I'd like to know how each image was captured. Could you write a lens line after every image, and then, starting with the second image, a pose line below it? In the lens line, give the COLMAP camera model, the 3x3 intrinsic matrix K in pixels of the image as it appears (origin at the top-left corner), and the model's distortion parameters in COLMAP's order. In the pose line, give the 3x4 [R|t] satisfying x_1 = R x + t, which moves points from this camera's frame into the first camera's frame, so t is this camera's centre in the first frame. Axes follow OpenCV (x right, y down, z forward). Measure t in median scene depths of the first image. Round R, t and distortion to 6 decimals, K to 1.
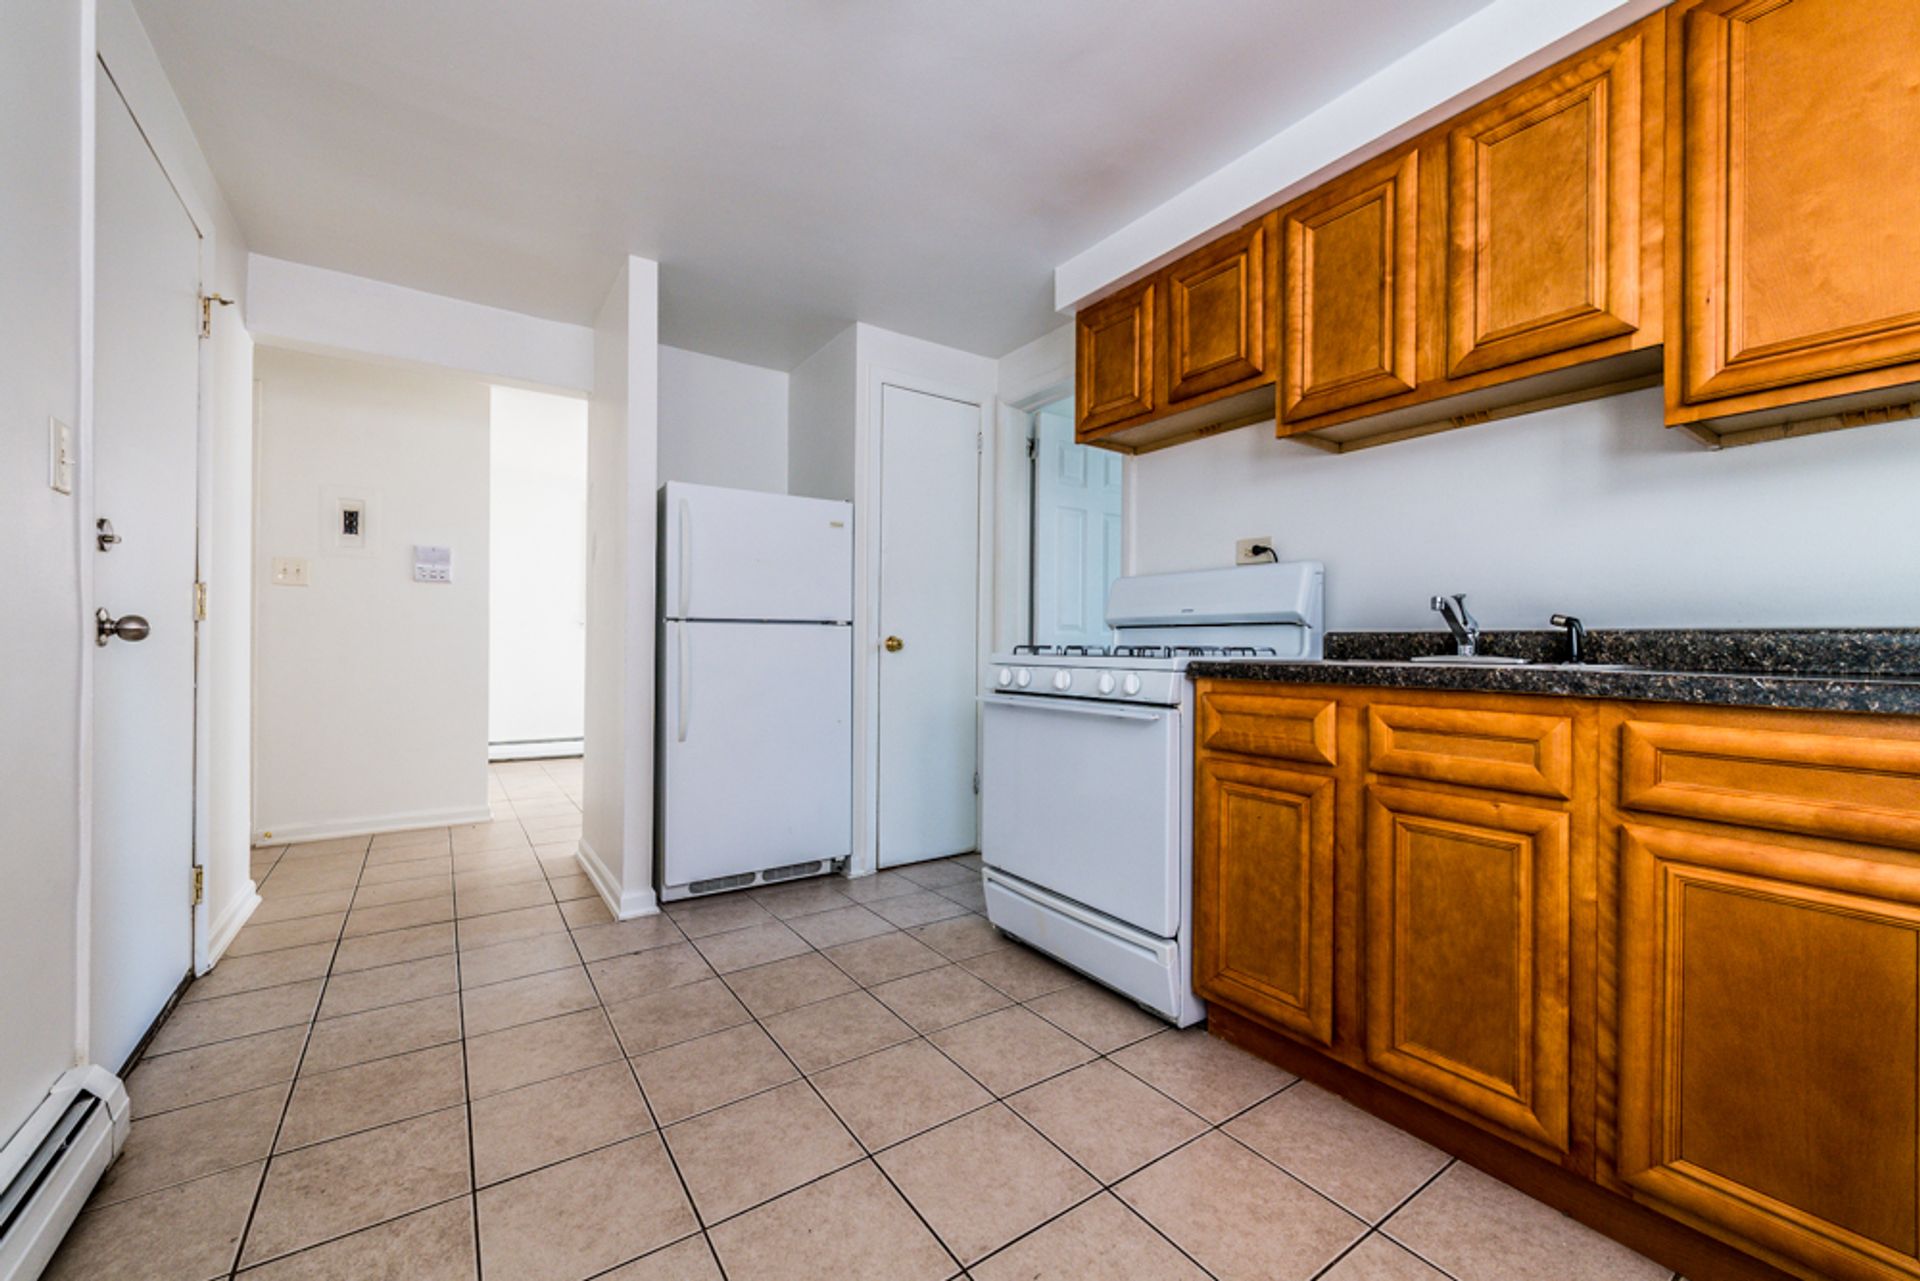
lens RADIAL K [[749.9, 0, 952.3], [0, 749.9, 644.2], [0, 0, 1]] dist [0.014632, -0.004271]
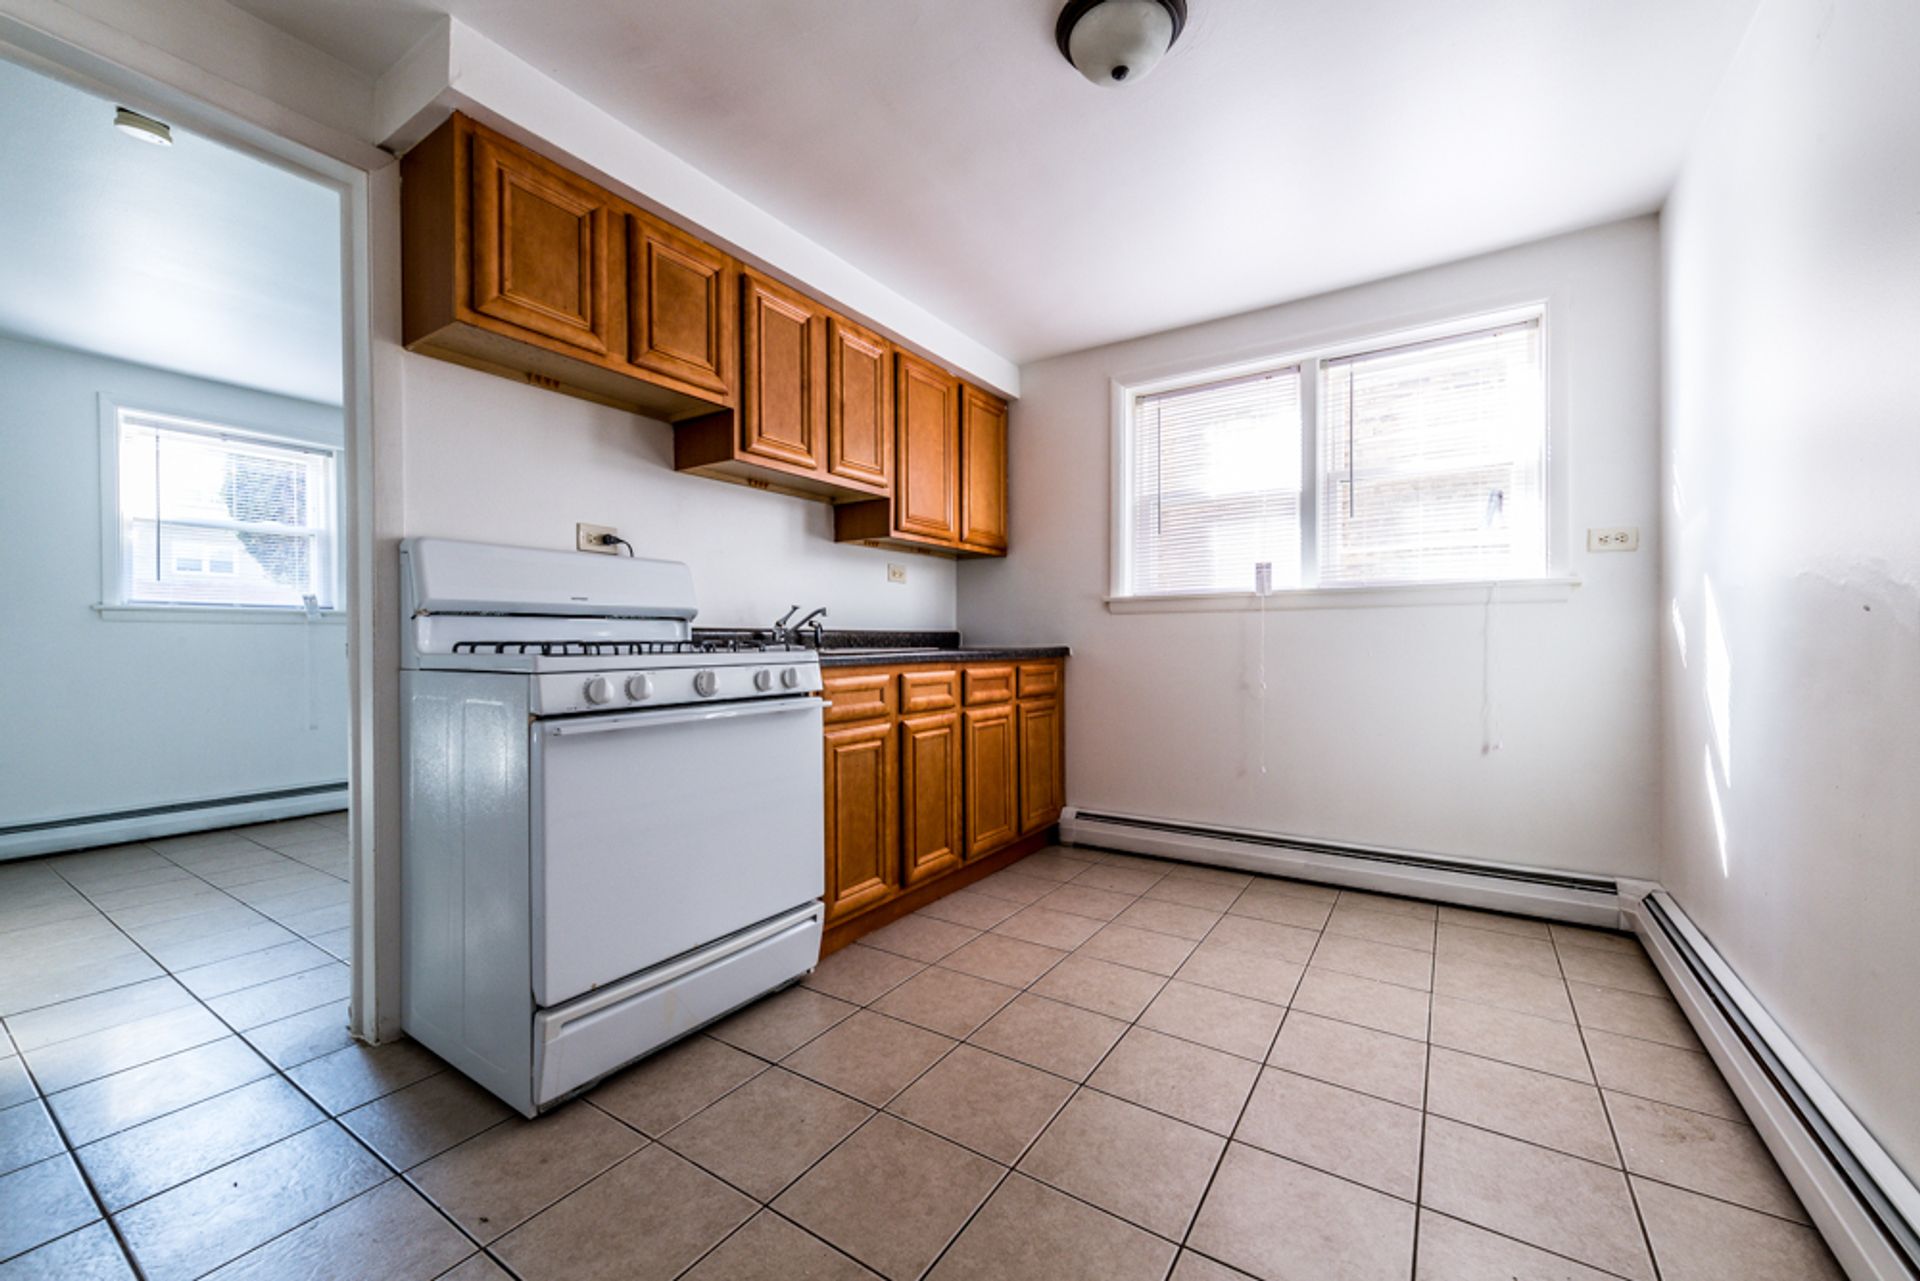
lens RADIAL K [[749.9, 0, 947.6], [0, 749.9, 644.9], [0, 0, 1]] dist [0.014632, -0.004271]
pose [[-0.369586, -0.009584, 0.929147, -0.778324], [0.001517, 0.999939, 0.010917, -0.001240], [-0.929195, 0.005444, -0.369549, 1.150977]]
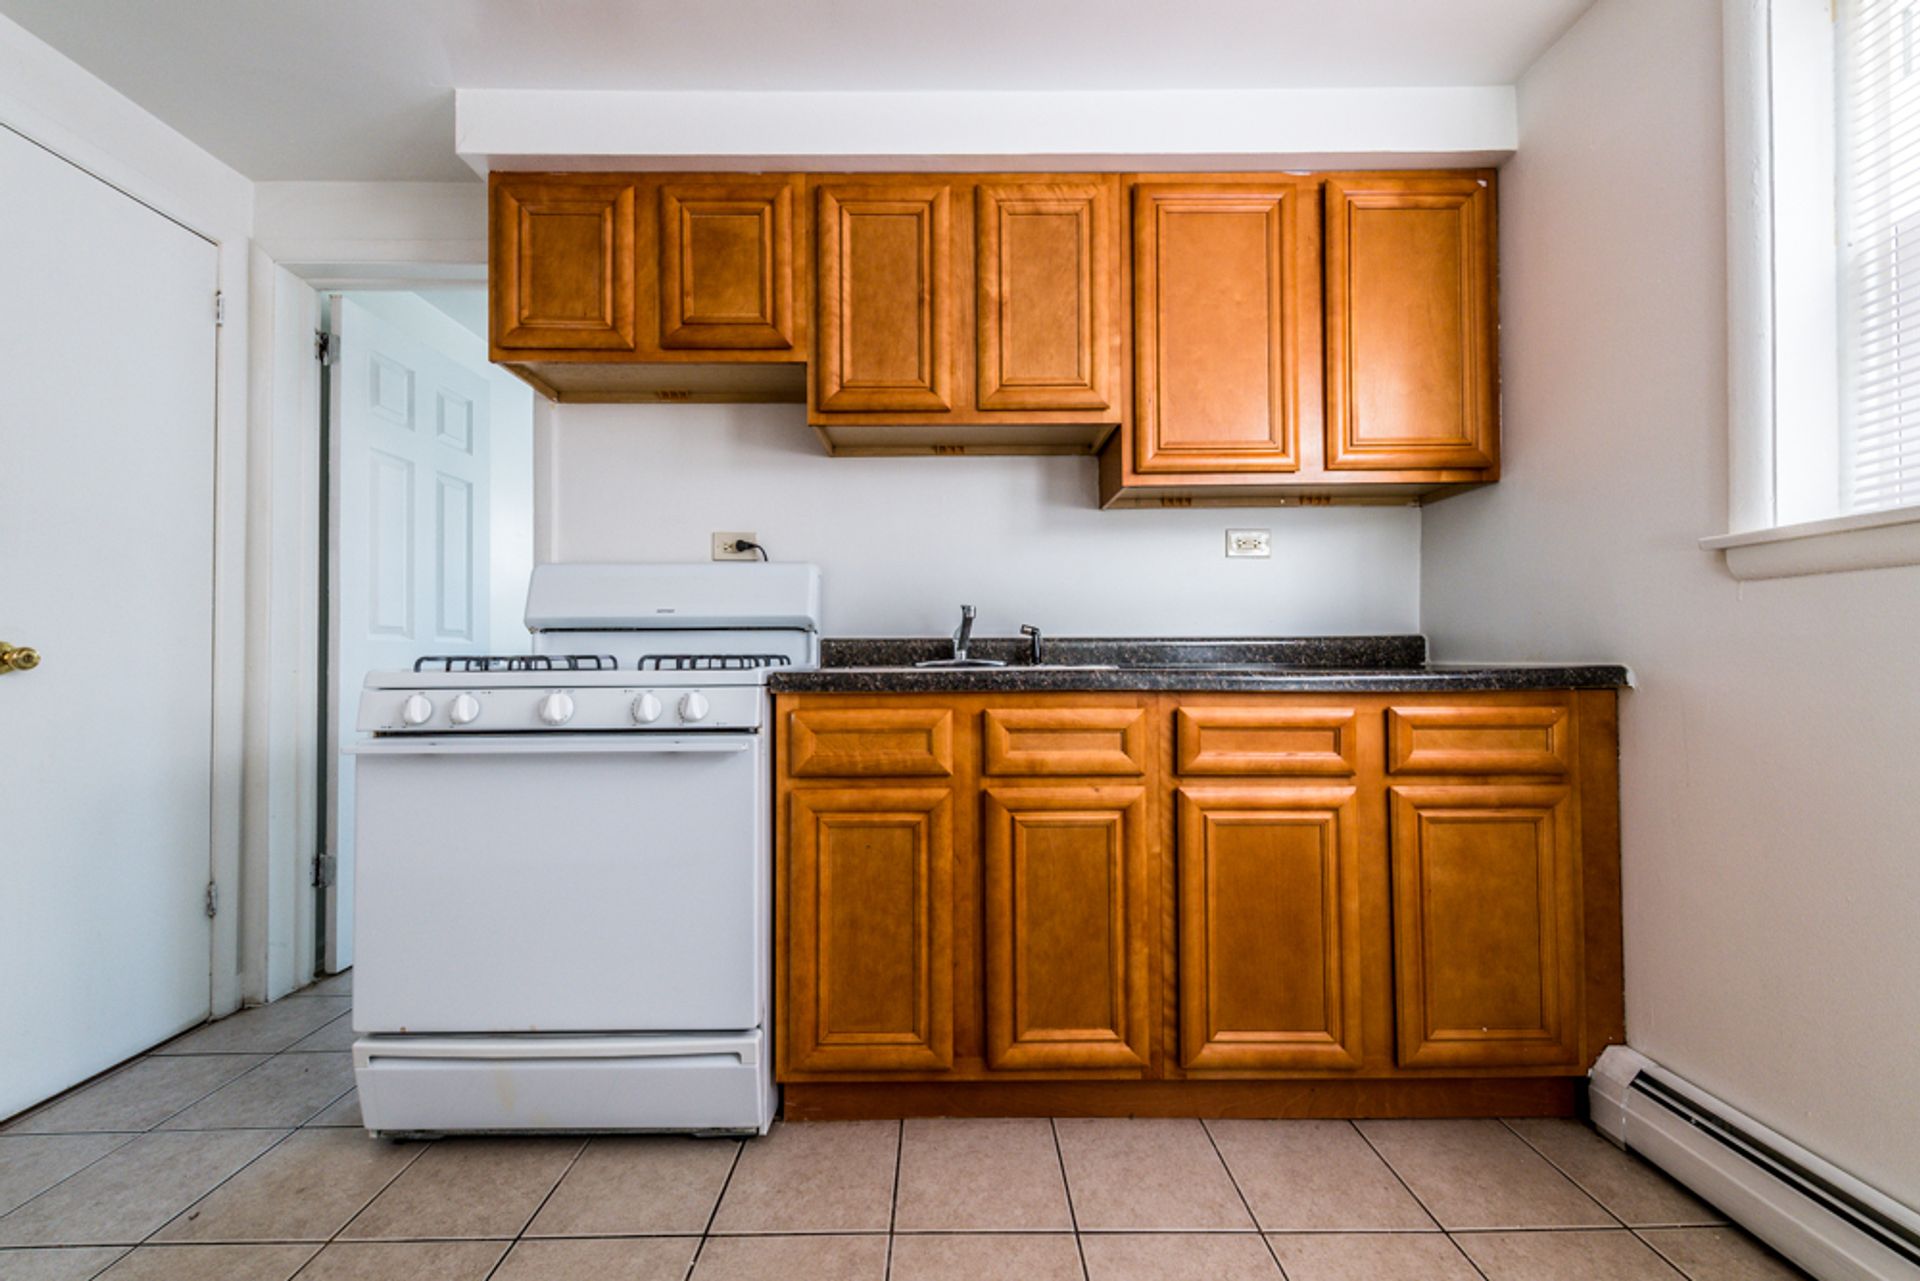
lens RADIAL K [[749.9, 0, 952.6], [0, 749.9, 644.1], [0, 0, 1]] dist [0.014632, -0.004271]
pose [[0.558002, 0.001068, 0.829839, -0.231306], [0.008401, 0.999941, -0.006936, -0.000854], [-0.829797, 0.010842, 0.557960, 0.360452]]
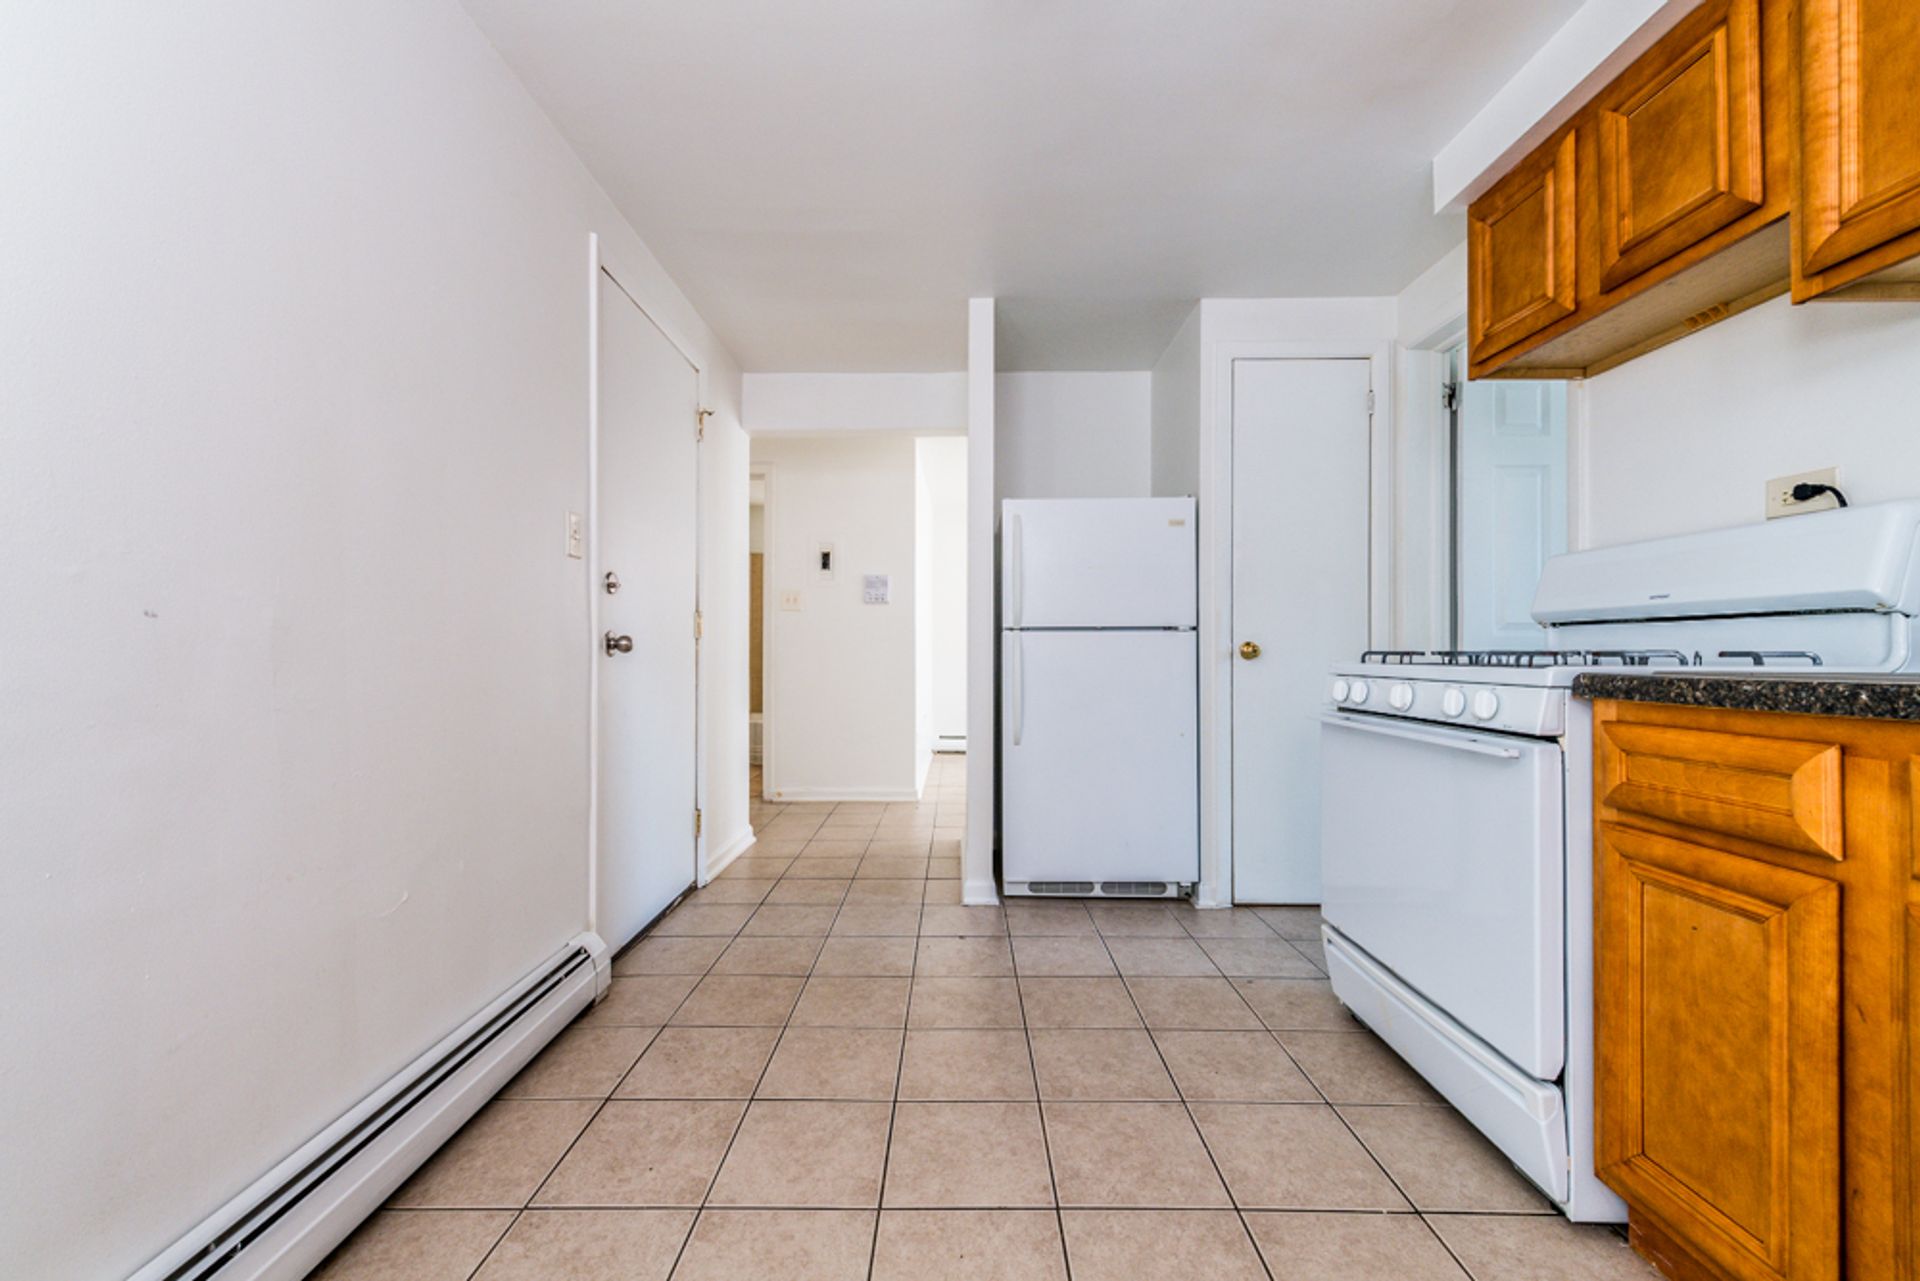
lens RADIAL K [[749.9, 0, 951.6], [0, 749.9, 644.5], [0, 0, 1]] dist [0.014632, -0.004271]
pose [[0.819320, -0.012701, -0.573196, 0.229263], [0.006908, 0.999901, -0.012282, 0.001589], [0.573295, 0.006103, 0.819326, 0.120515]]
